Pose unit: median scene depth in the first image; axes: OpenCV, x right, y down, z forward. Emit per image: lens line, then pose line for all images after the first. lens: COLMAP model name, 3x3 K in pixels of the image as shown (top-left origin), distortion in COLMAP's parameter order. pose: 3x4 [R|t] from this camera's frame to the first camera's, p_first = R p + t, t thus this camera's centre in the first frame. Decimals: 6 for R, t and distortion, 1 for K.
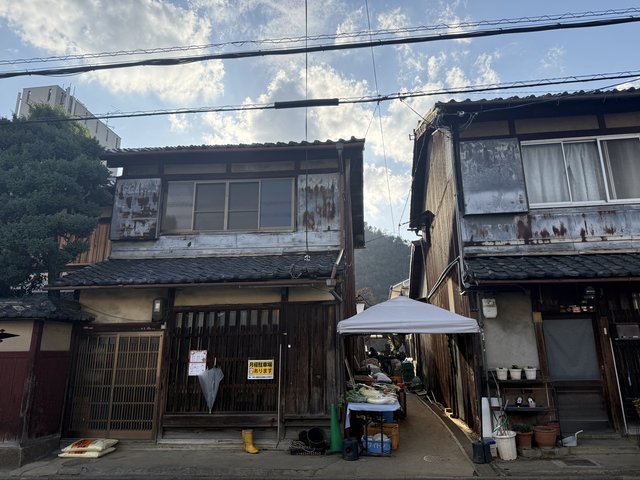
lens RADIAL K [[455.2, 0, 320.0], [0, 455.2, 240.0], [0, 0, 1]] dist [0.056129, -0.068537]
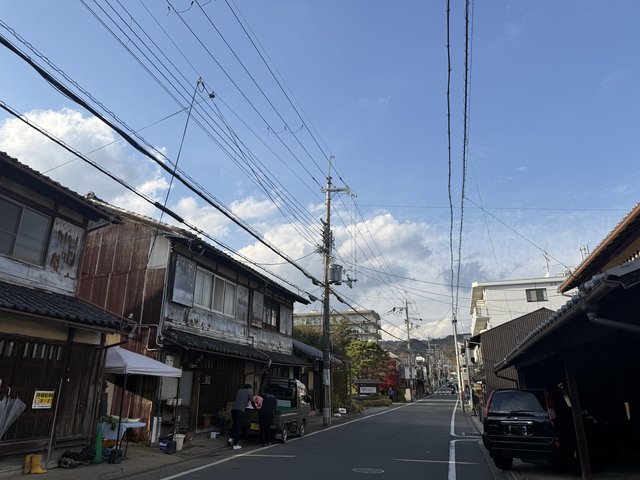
lens RADIAL K [[455.2, 0, 320.0], [0, 455.2, 240.0], [0, 0, 1]] dist [0.056129, -0.068537]
pose [[0.167549, 0.324963, 0.930767, -1.173417], [-0.270367, 0.923062, -0.273603, 0.046700], [-0.948066, -0.205807, 0.242517, 0.162234]]
